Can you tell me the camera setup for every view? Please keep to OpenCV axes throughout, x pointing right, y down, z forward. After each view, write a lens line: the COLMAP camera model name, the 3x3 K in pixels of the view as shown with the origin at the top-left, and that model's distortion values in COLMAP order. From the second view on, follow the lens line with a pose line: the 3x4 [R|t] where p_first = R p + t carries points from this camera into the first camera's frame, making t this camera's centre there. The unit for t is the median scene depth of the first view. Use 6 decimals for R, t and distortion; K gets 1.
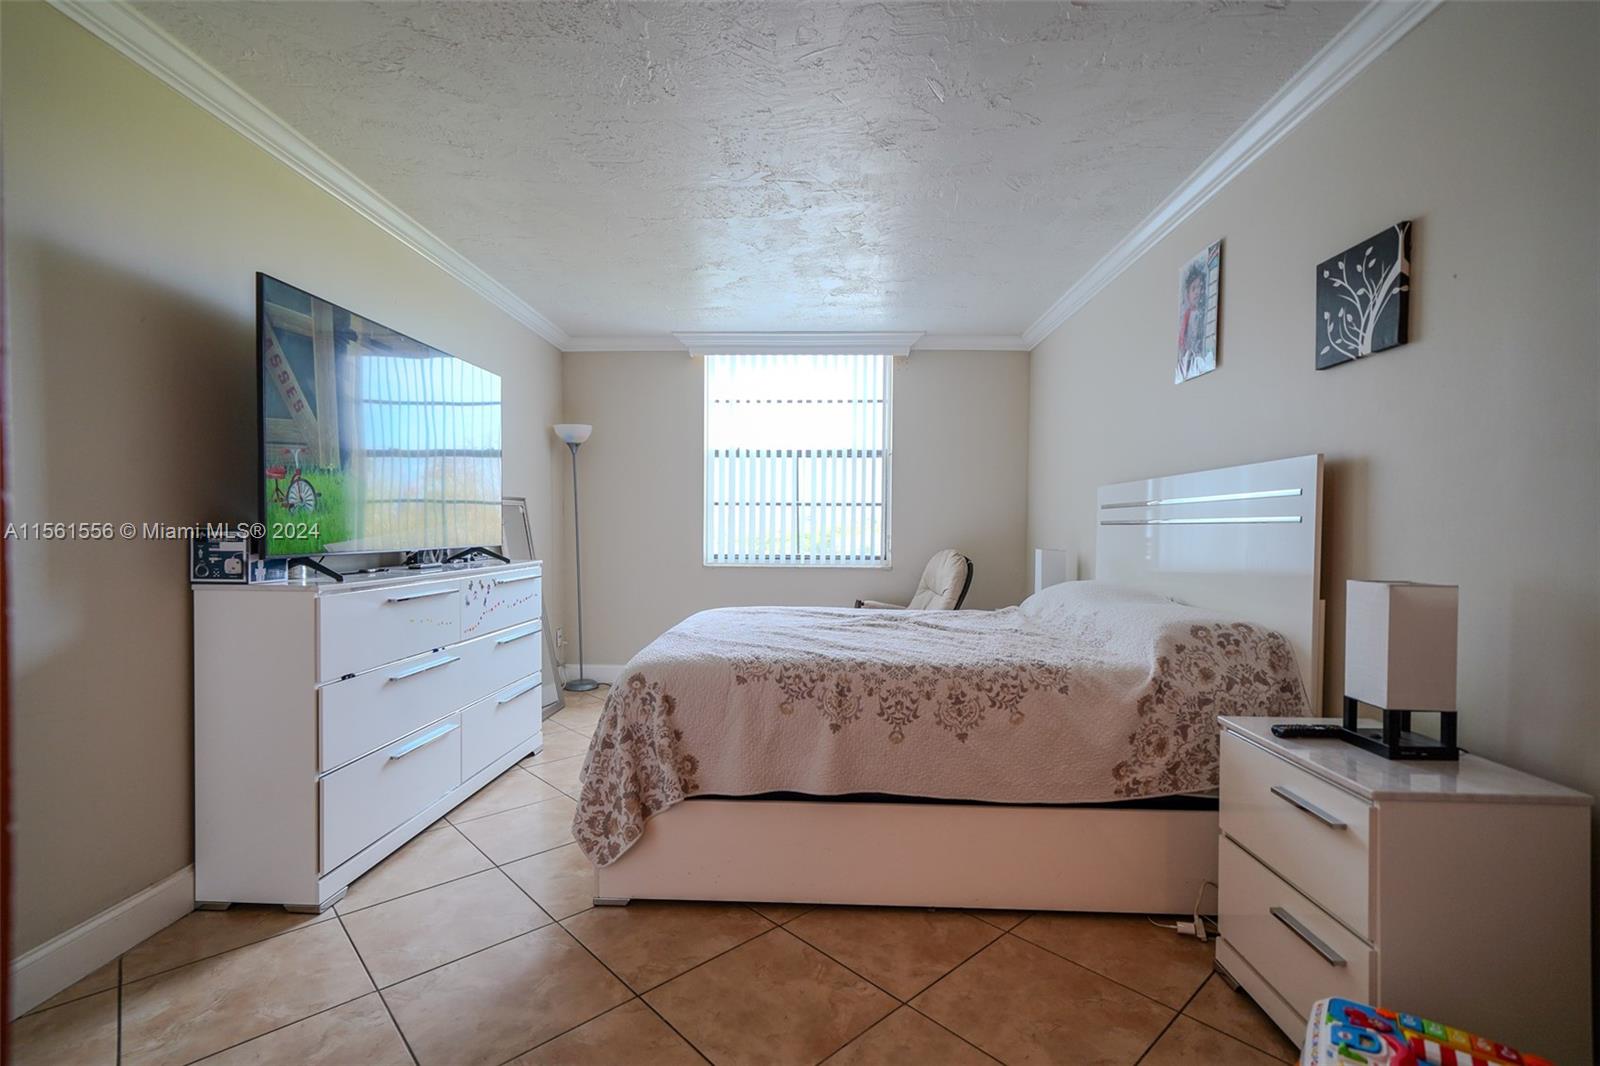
lens RADIAL K [[728.0, 0, 810.7], [0, 728.0, 533.8], [0, 0, 1]] dist [0.004272, 0.000390]
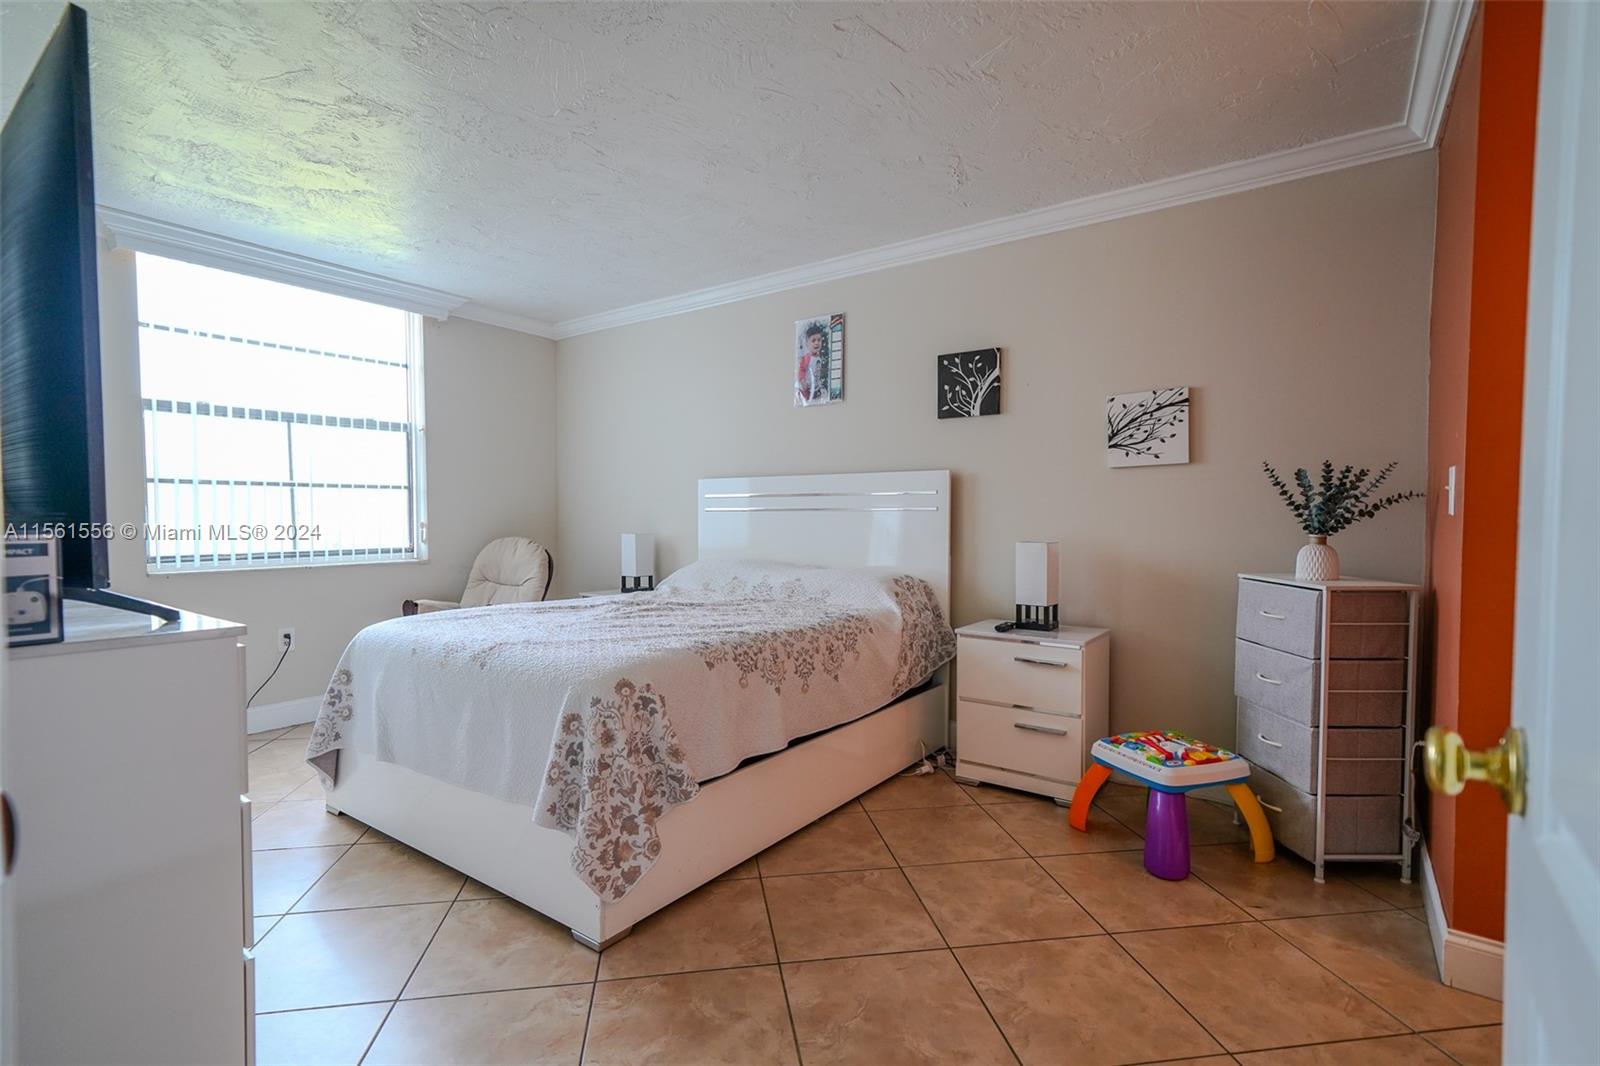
lens RADIAL K [[728.0, 0, 812.7], [0, 728.0, 536.9], [0, 0, 1]] dist [0.004272, 0.000390]
pose [[0.564457, -0.031031, 0.824879, -0.864996], [0.010171, 0.999479, 0.030639, -0.010004], [-0.825400, -0.008905, 0.564478, 0.306193]]
